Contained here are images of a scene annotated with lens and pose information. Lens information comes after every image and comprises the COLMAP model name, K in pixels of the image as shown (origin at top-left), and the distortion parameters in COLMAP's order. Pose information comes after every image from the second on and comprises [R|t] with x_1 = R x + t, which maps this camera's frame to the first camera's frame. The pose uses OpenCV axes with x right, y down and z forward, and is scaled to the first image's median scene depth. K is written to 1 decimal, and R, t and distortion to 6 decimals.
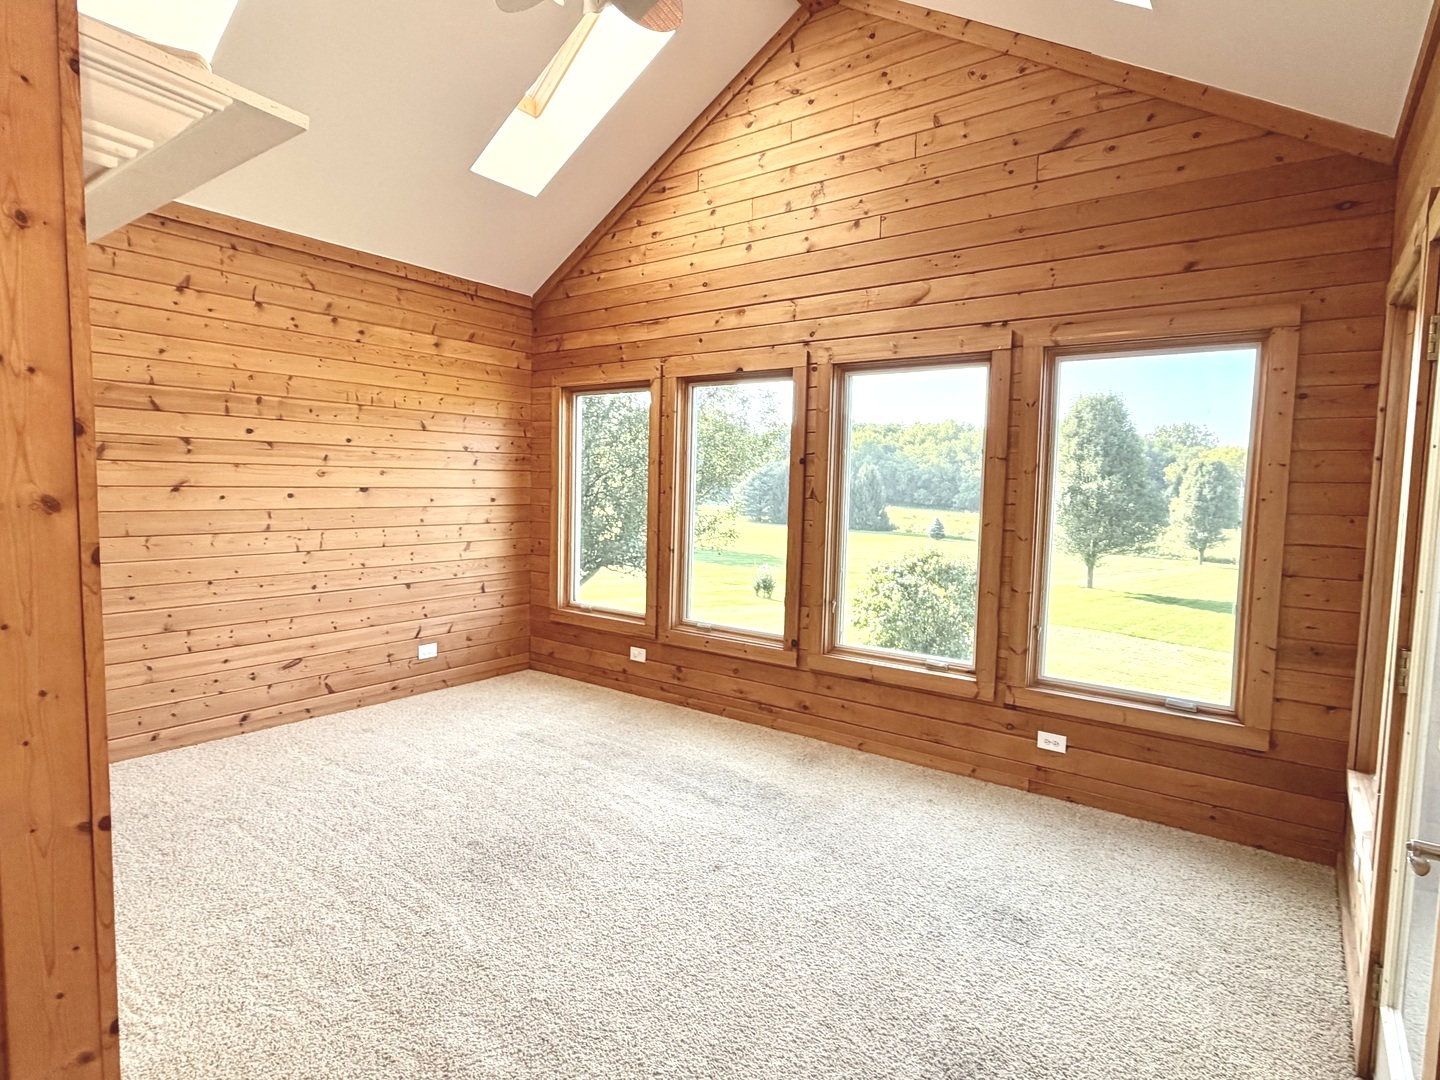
lens RADIAL K [[767.3, 0, 717.5], [0, 767.3, 538.3], [0, 0, 1]] dist [-0.004423, -0.001176]
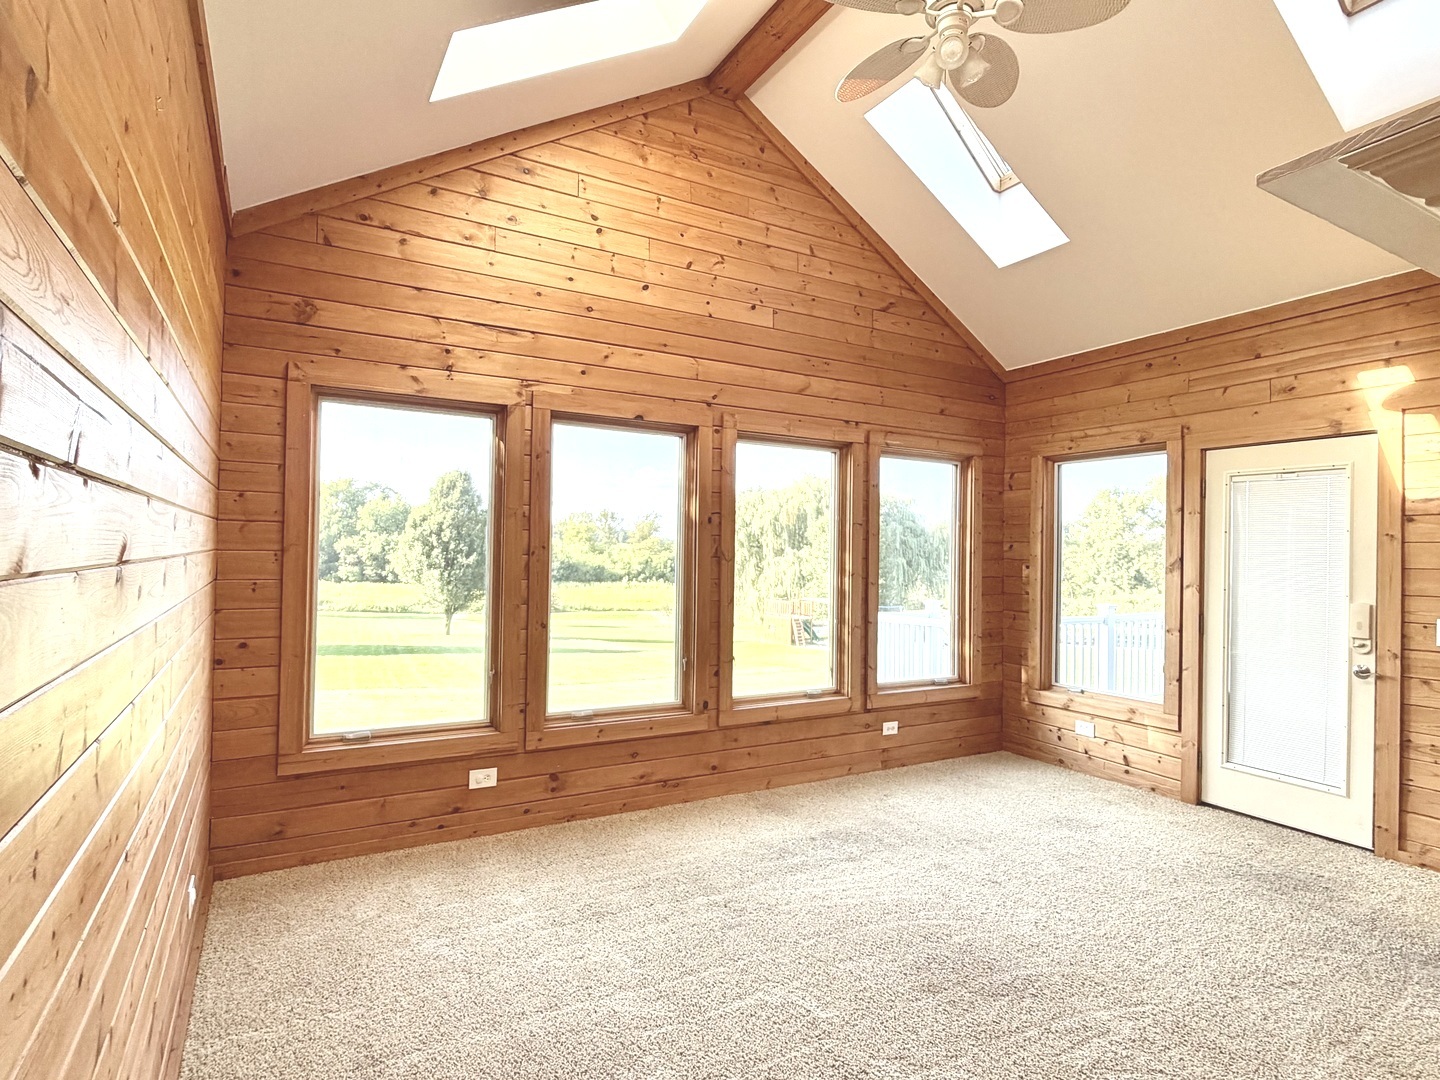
lens RADIAL K [[767.3, 0, 718.6], [0, 767.3, 543.3], [0, 0, 1]] dist [-0.004423, -0.001176]
pose [[0.398882, -0.004530, 0.916991, -0.843259], [0.058130, 0.998102, -0.020355, -0.051884], [-0.915158, 0.061424, 0.398388, 0.620247]]
